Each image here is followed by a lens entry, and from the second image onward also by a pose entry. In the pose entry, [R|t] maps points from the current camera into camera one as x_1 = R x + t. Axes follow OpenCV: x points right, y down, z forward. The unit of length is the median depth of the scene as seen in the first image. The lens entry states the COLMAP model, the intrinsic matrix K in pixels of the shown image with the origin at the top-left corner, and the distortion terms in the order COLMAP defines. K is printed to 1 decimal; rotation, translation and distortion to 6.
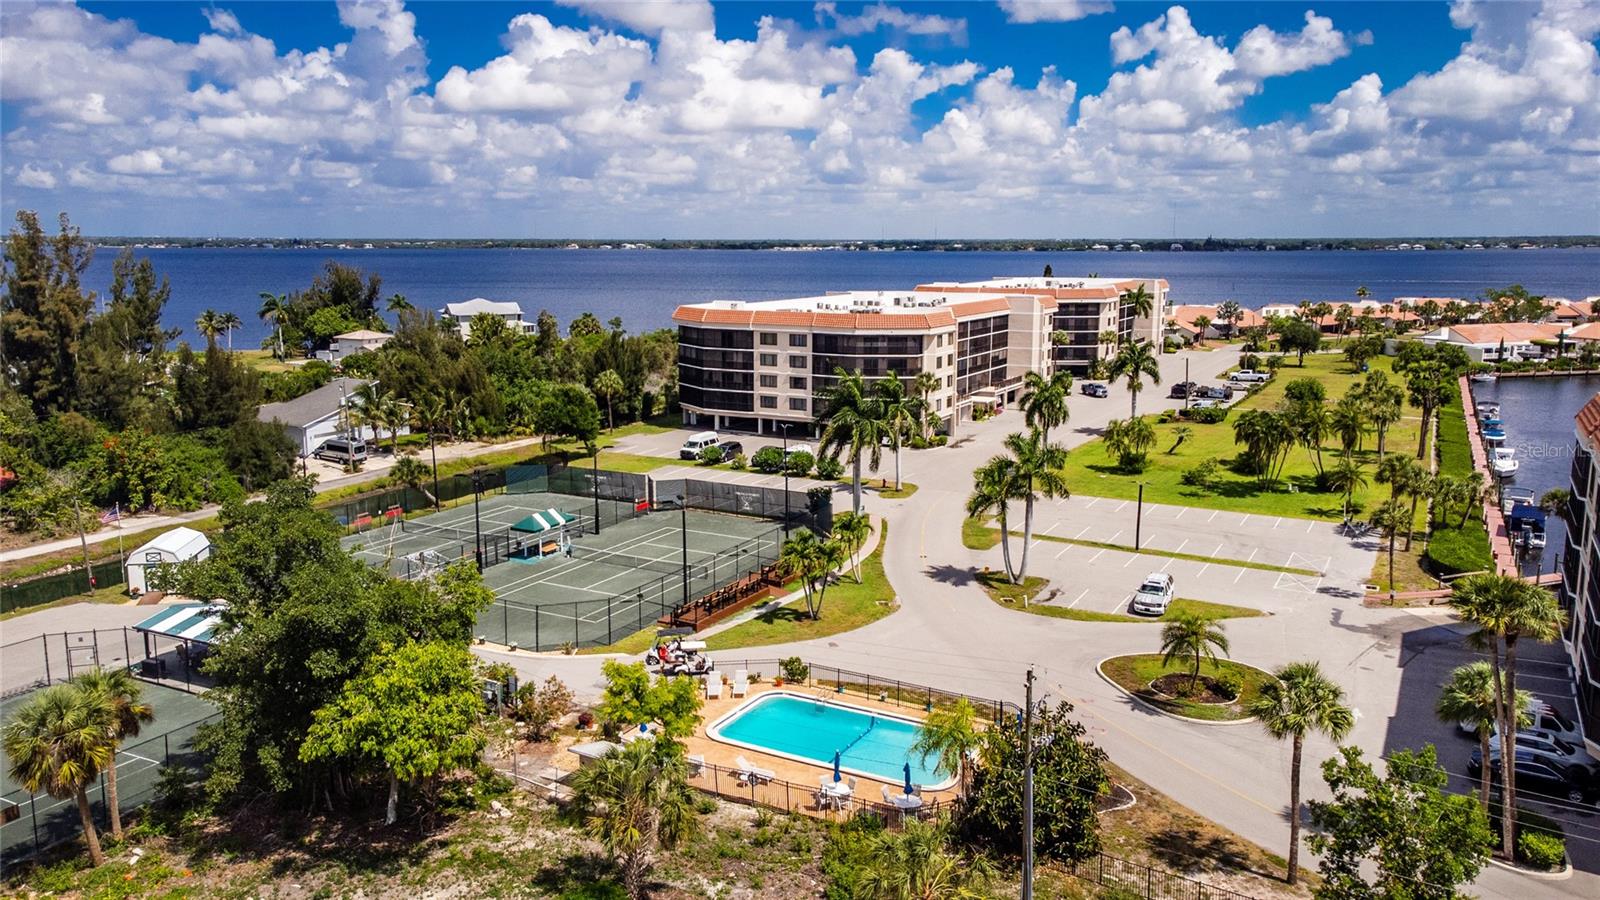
lens RADIAL K [[1207.0, 0, 794.6], [0, 1207.0, 433.2], [0, 0, 1]] dist [0.037614, 0.035324]
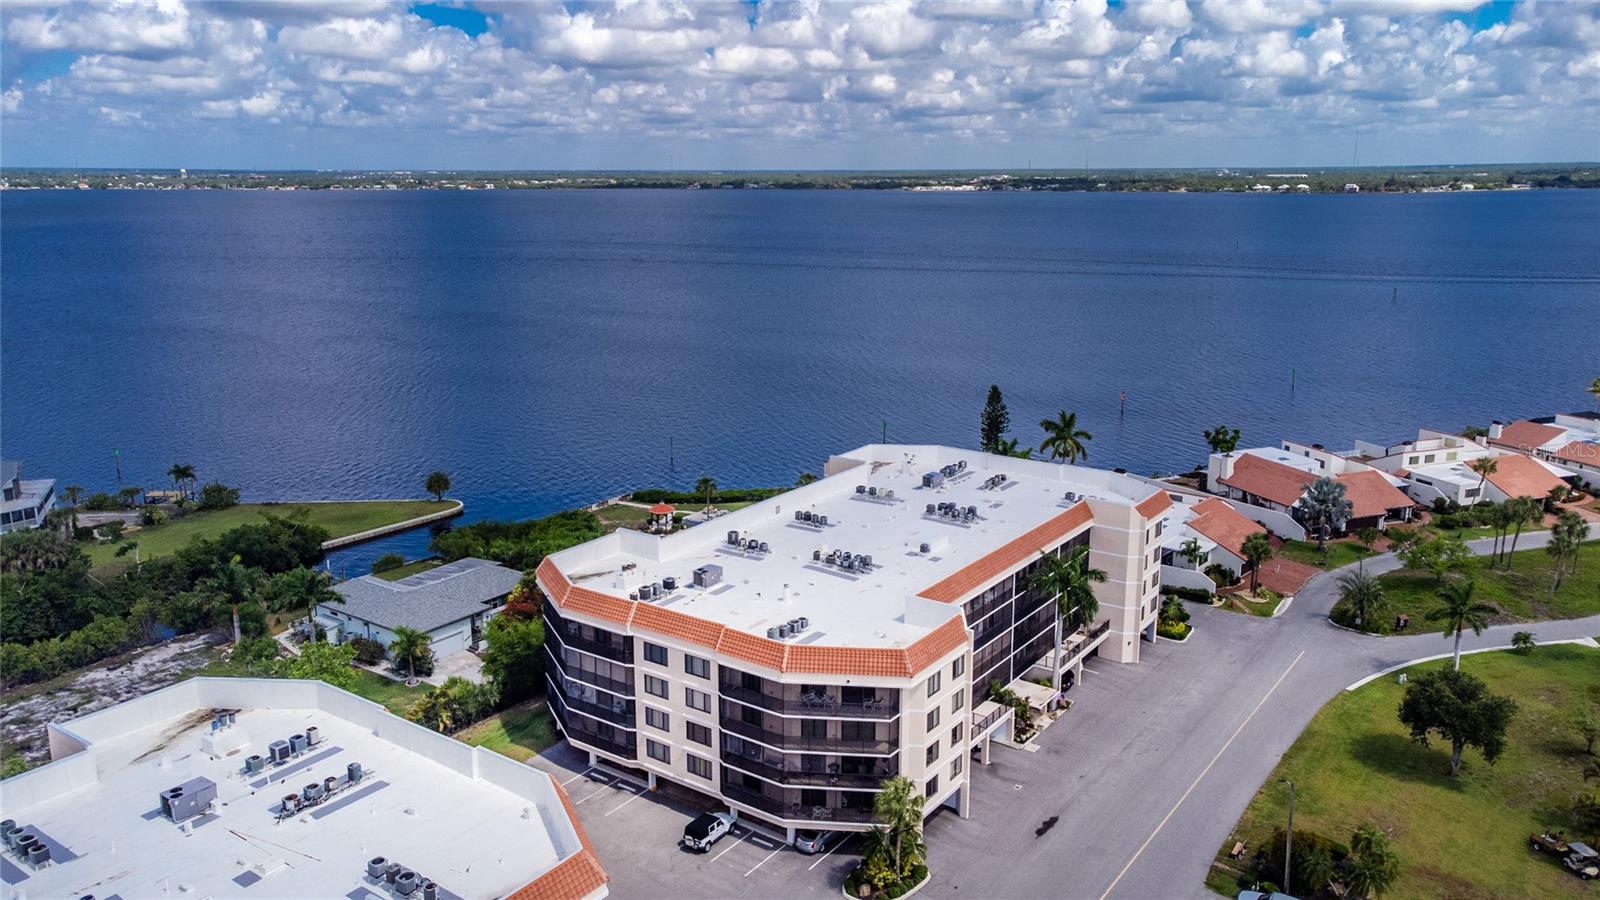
lens RADIAL K [[1190.9, 0, 800.0], [0, 1190.9, 450.0], [0, 0, 1]] dist [0.045843, 0.001890]
pose [[0.993491, 0.022297, -0.111705, 0.114960], [-0.015182, 0.997825, 0.064147, -0.219769], [0.112892, -0.062034, 0.991669, 0.421439]]
